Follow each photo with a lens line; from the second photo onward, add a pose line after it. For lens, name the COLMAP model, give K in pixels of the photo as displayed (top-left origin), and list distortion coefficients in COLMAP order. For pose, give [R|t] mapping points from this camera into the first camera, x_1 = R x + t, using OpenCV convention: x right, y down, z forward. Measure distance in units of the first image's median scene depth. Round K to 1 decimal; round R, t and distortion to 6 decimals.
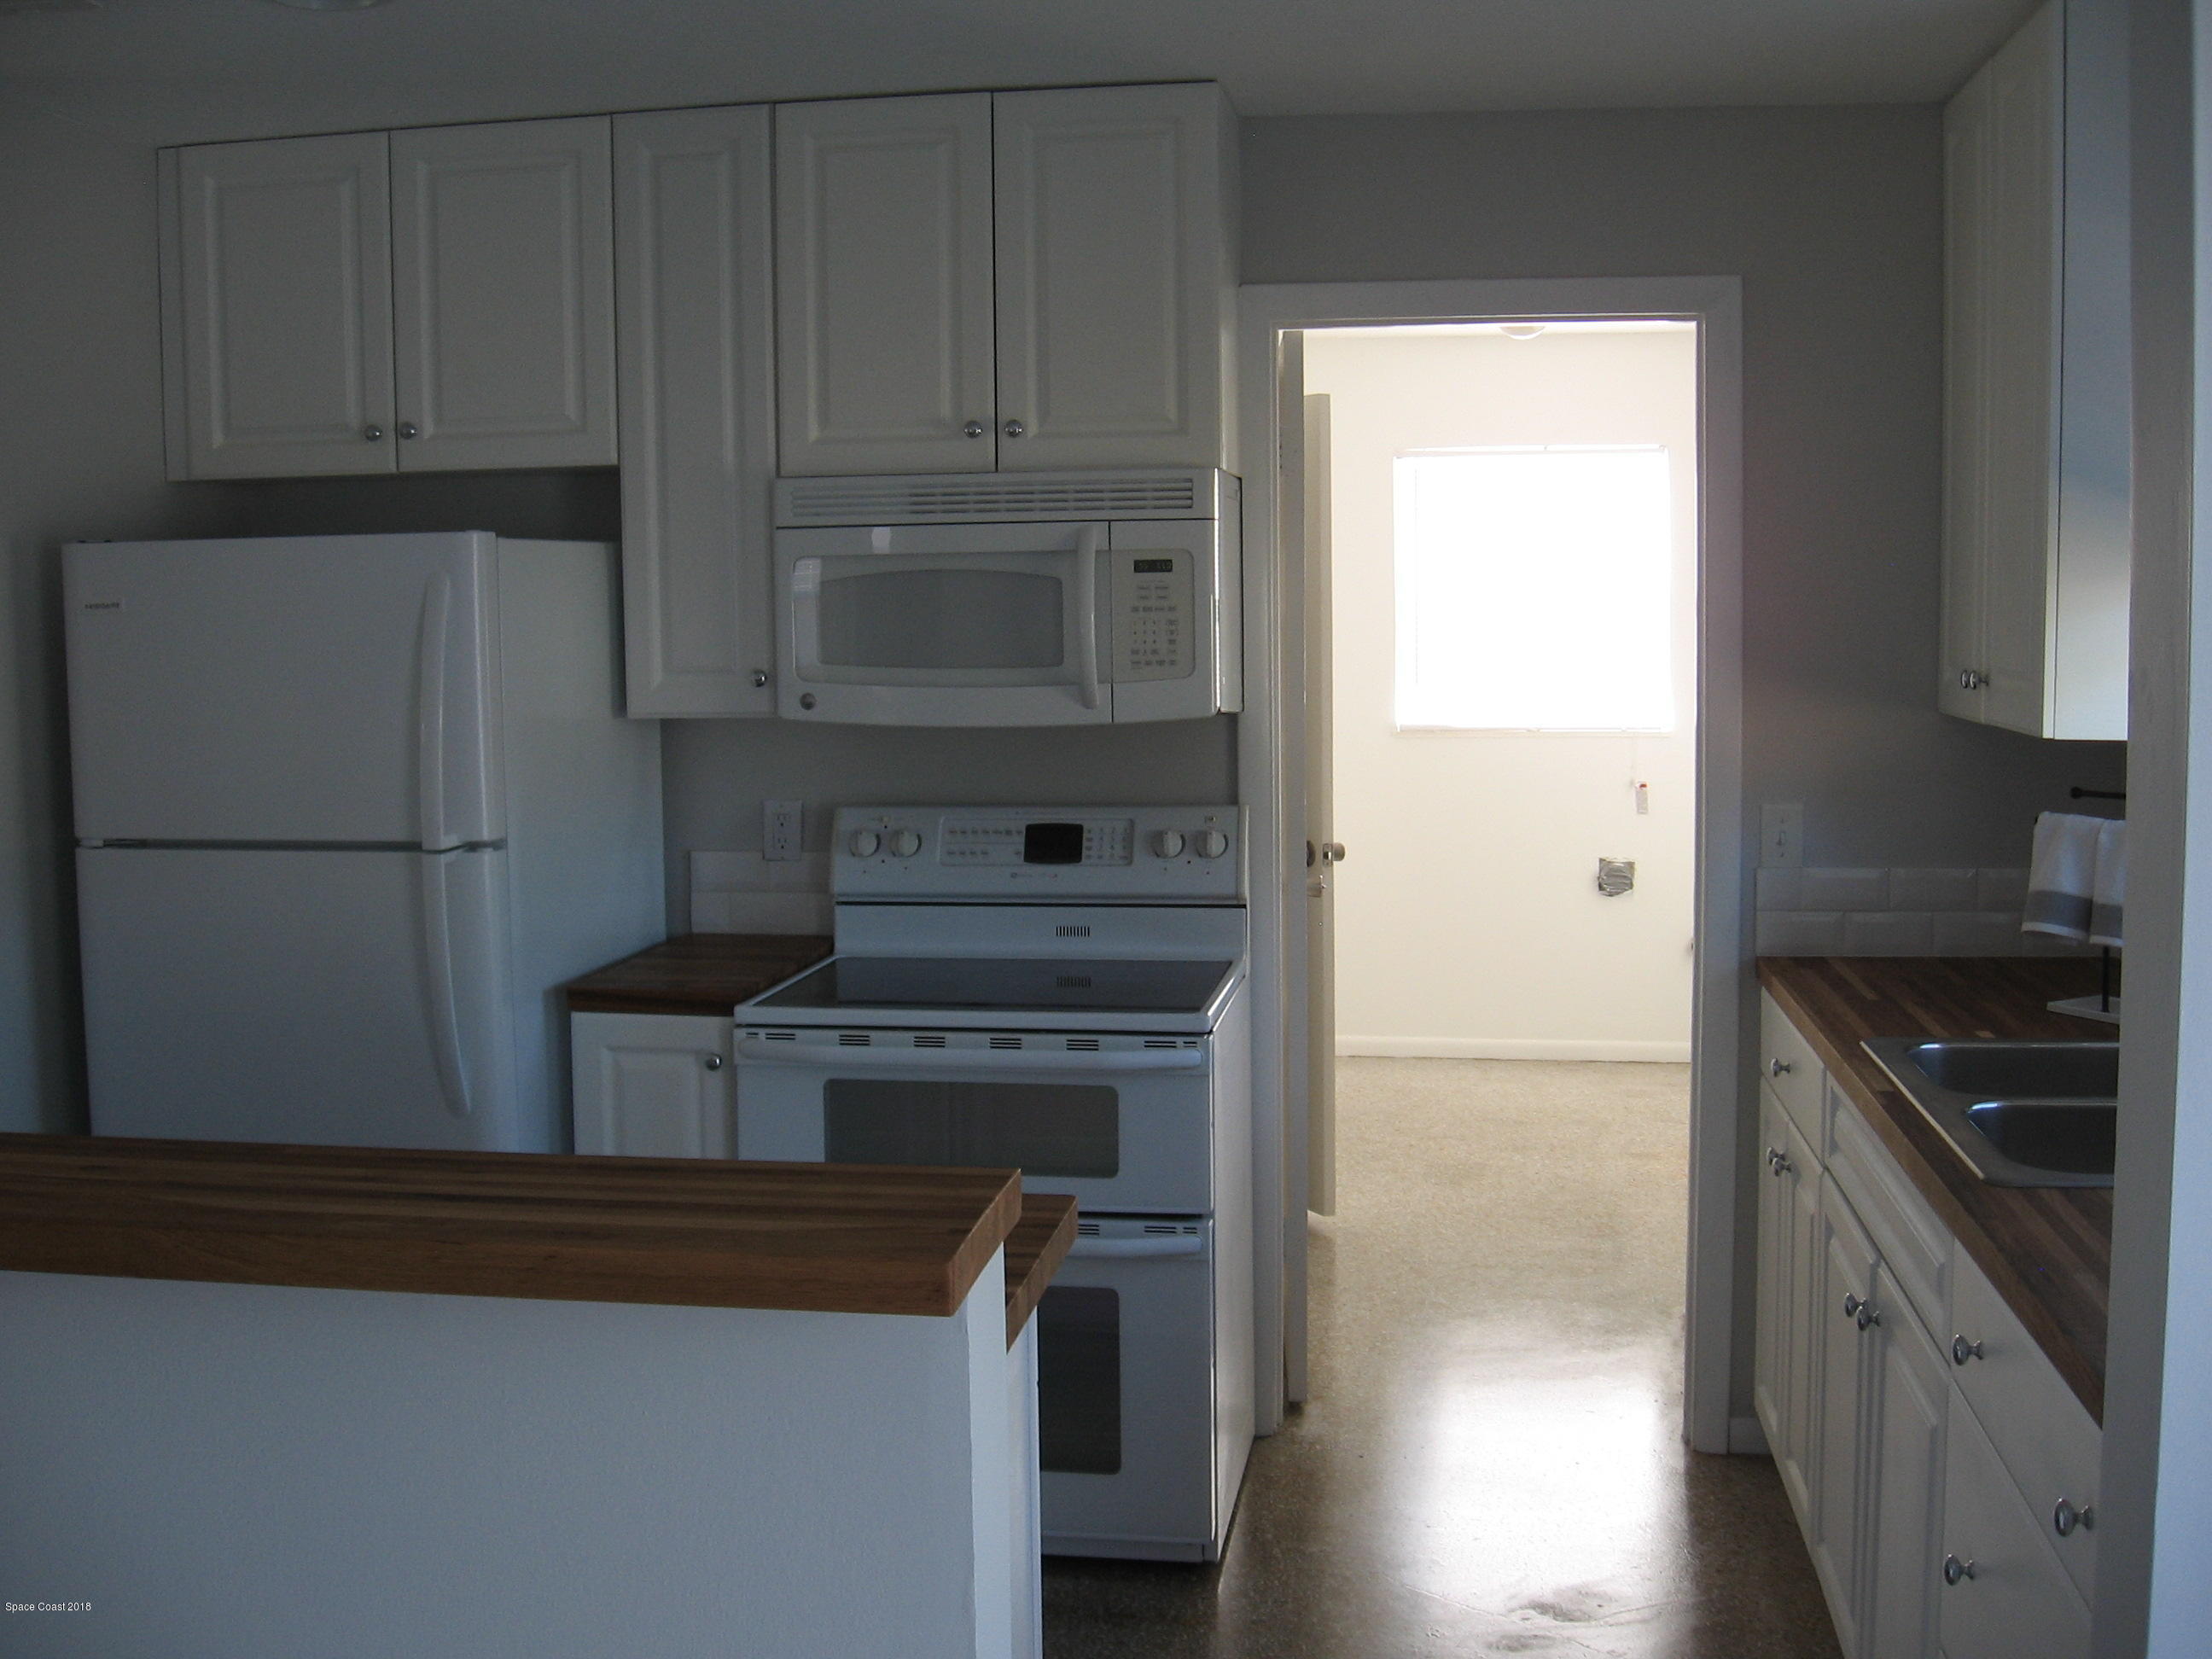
lens RADIAL K [[2286.8, 0, 1107.8], [0, 2286.8, 786.5], [0, 0, 1]] dist [-0.141142, 0.073658]
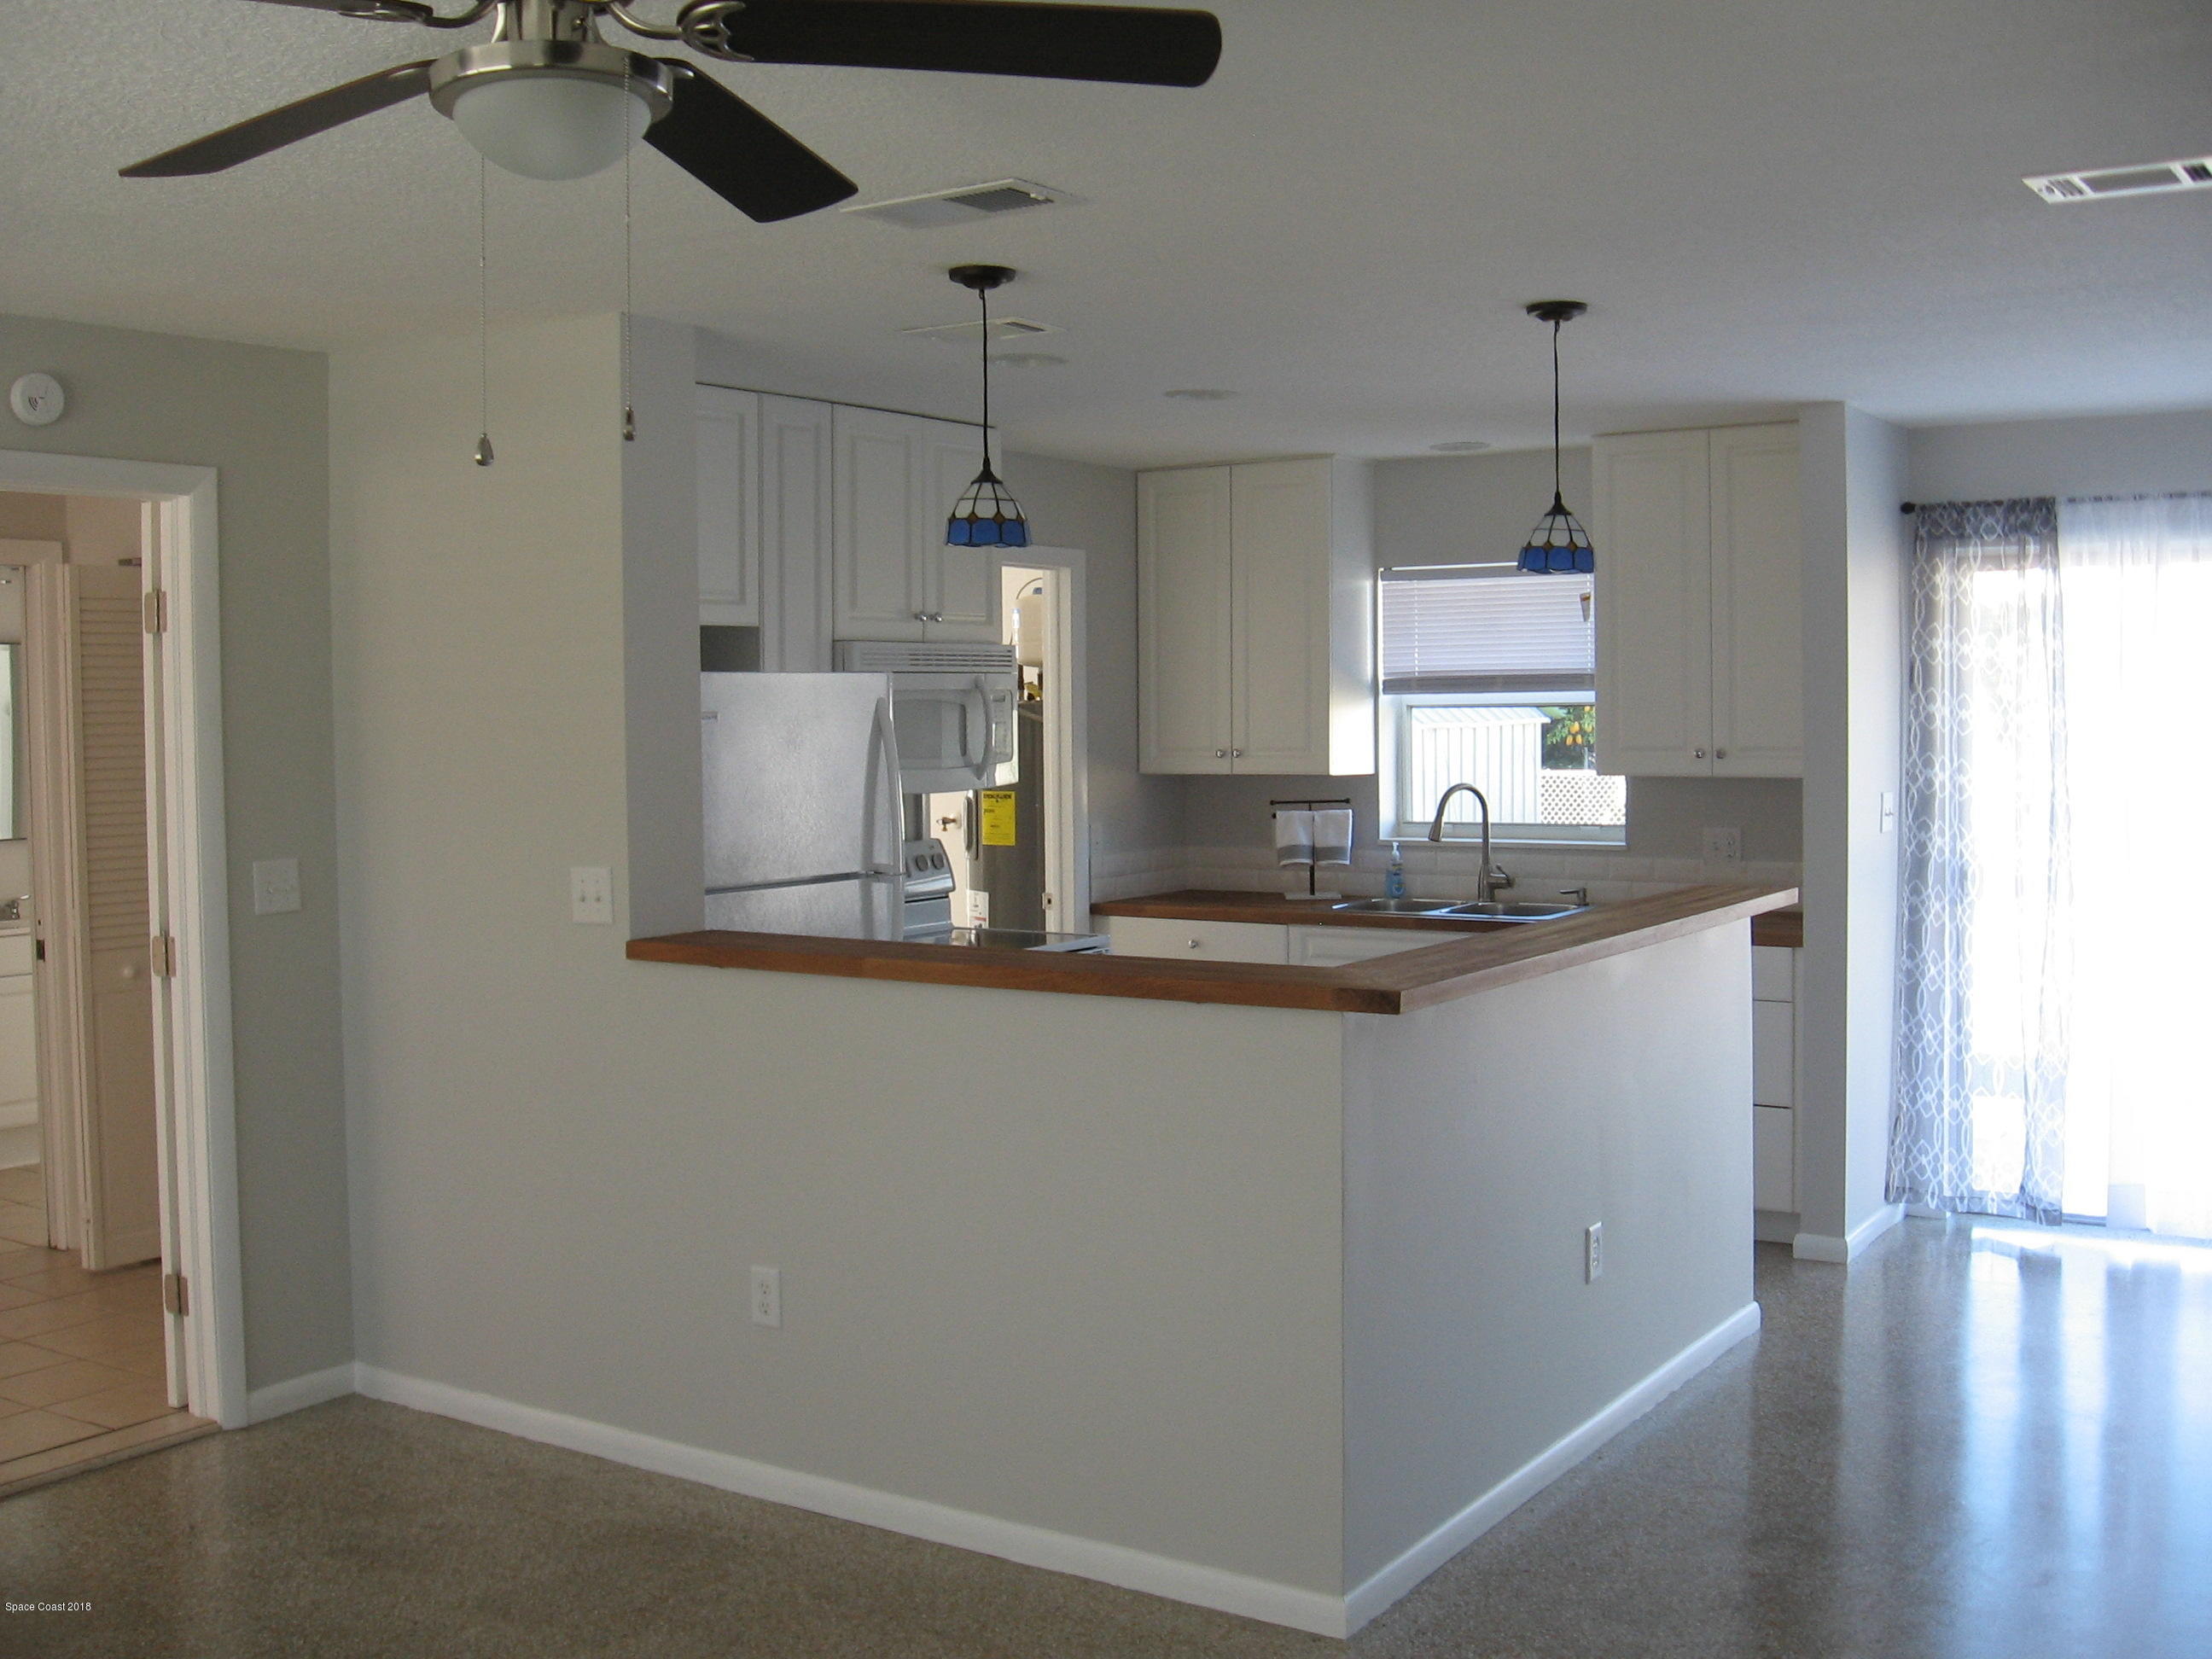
lens RADIAL K [[2286.8, 0, 1107.8], [0, 2286.8, 786.5], [0, 0, 1]] dist [-0.141142, 0.073658]
pose [[0.412016, -0.025321, 0.910825, -1.534498], [0.080416, 0.996724, -0.008667, -0.006346], [-0.907621, 0.076816, 0.412702, 0.189990]]
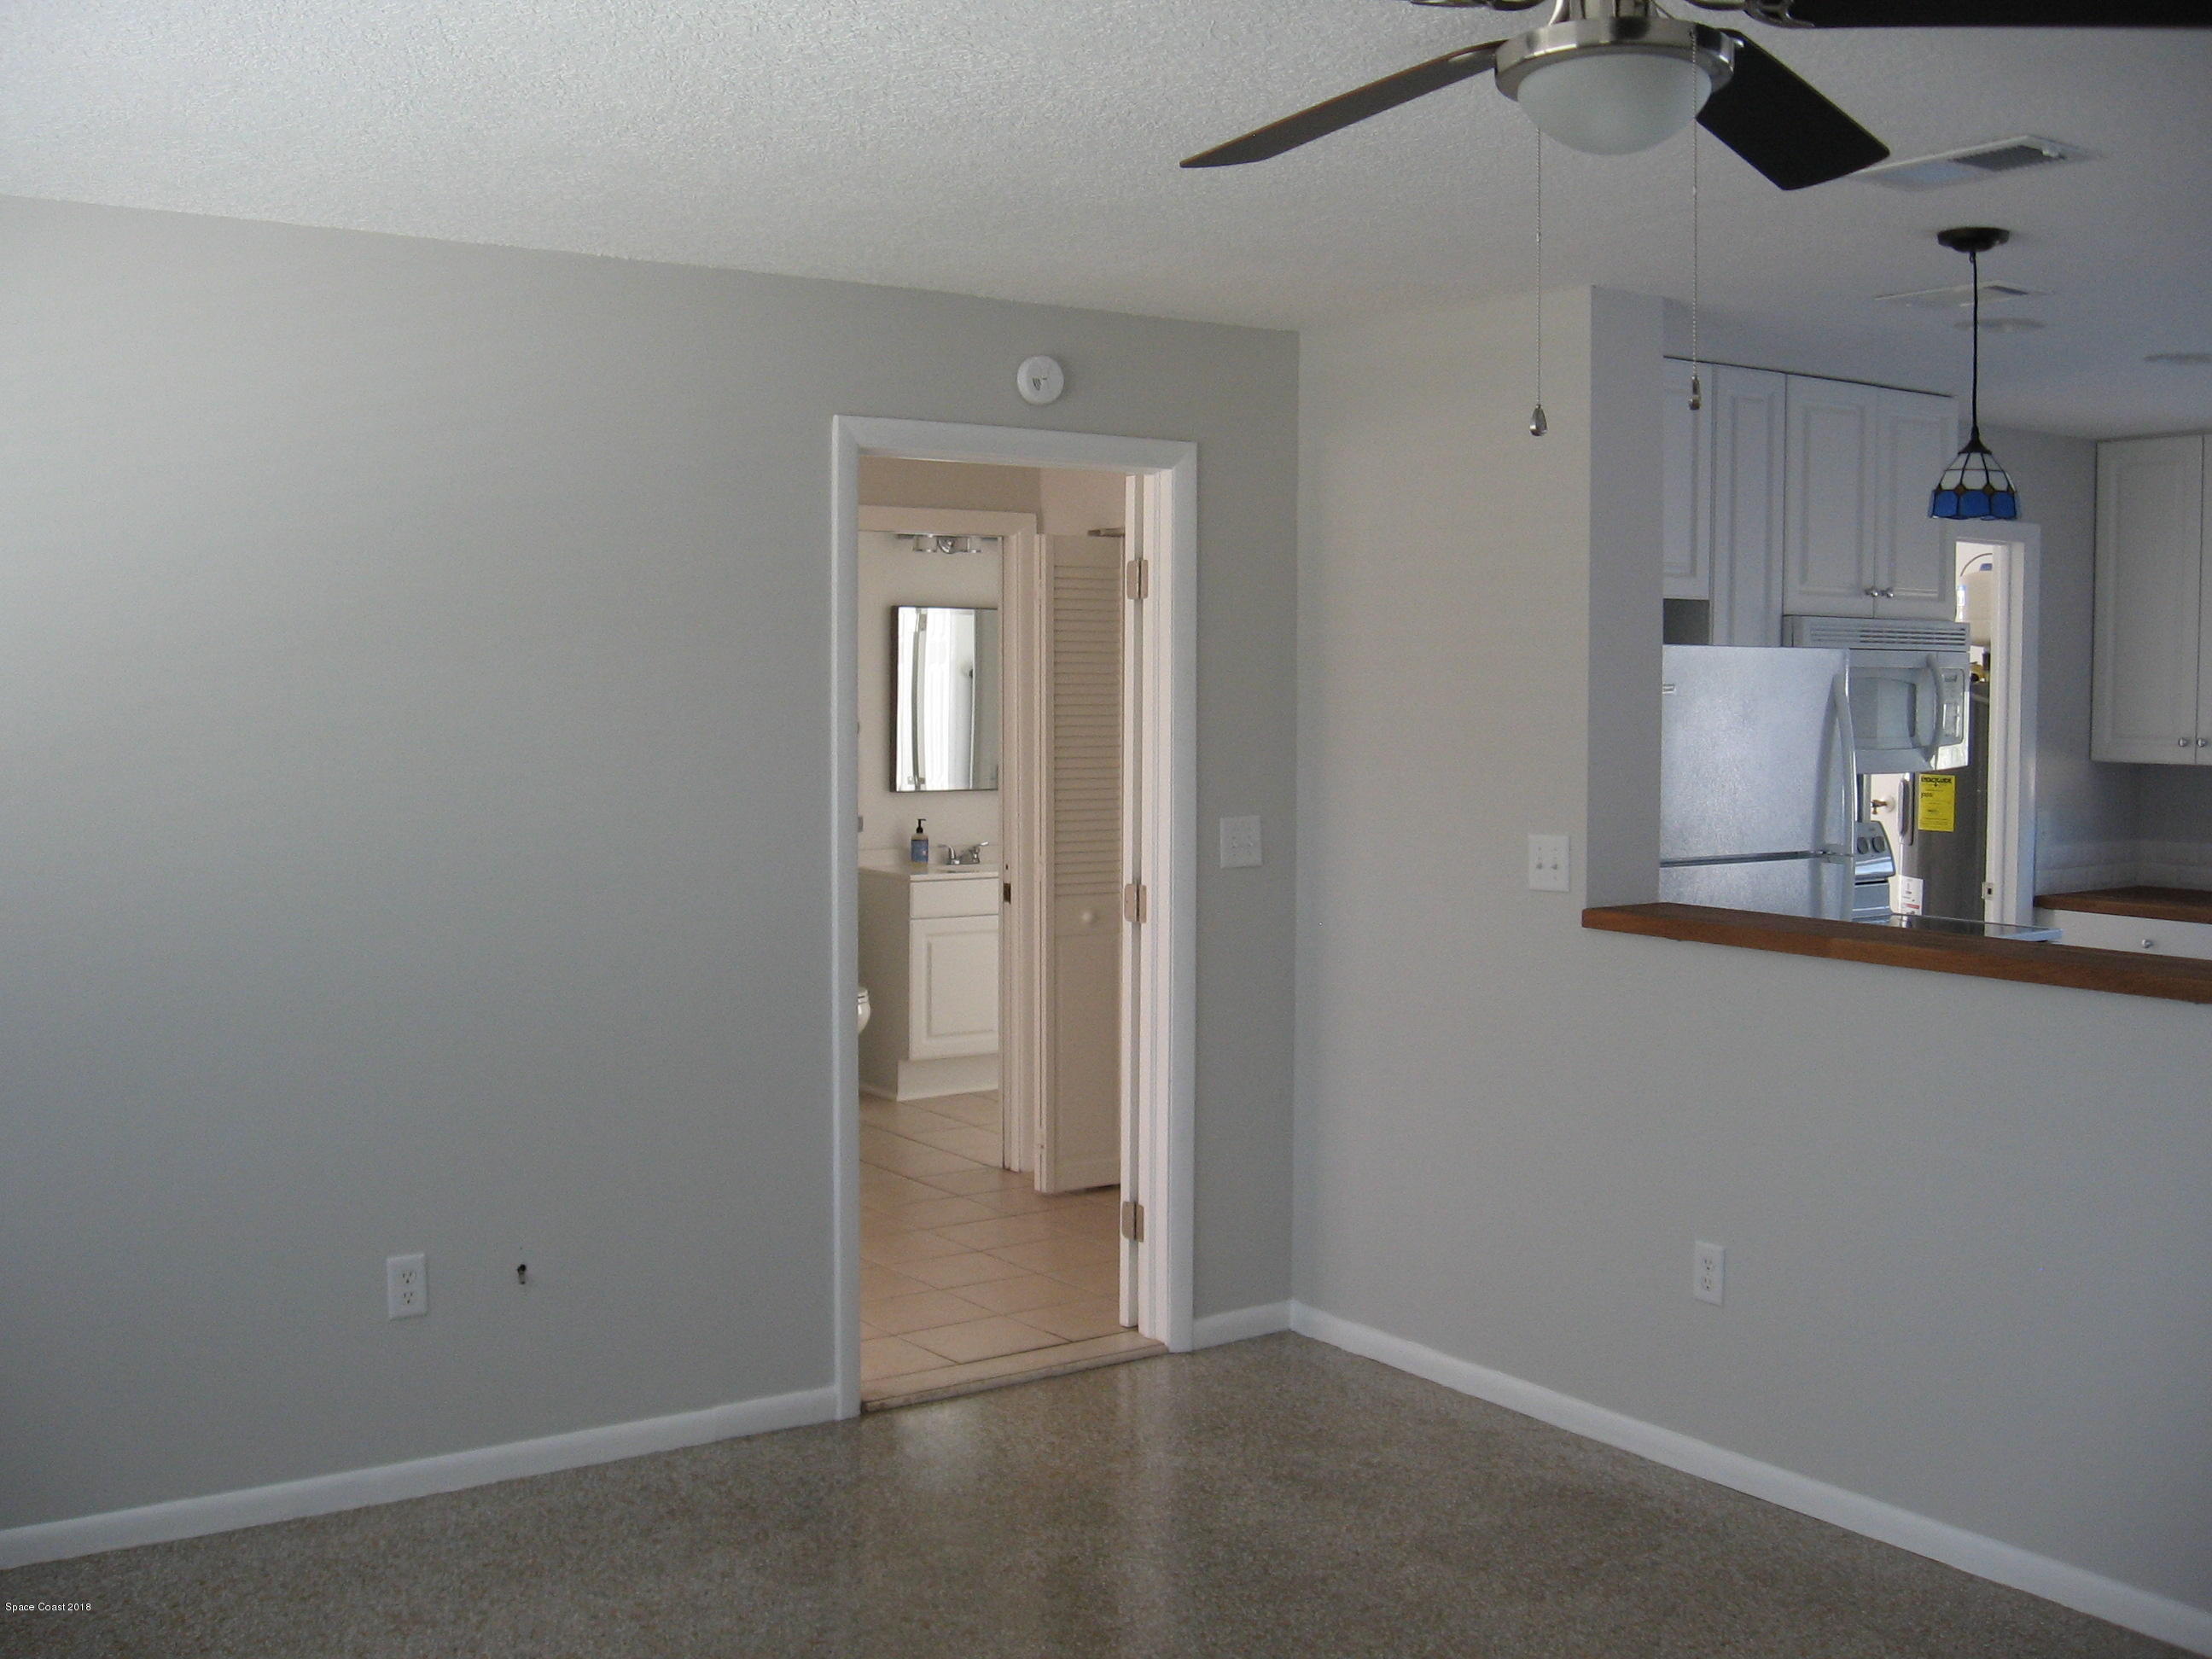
lens RADIAL K [[2286.8, 0, 1107.8], [0, 2286.8, 786.5], [0, 0, 1]] dist [-0.141142, 0.073658]
pose [[0.723462, -0.015183, 0.690197, -1.566375], [0.041292, 0.998920, -0.021307, -0.005888], [-0.689128, 0.043915, 0.723308, 0.217160]]
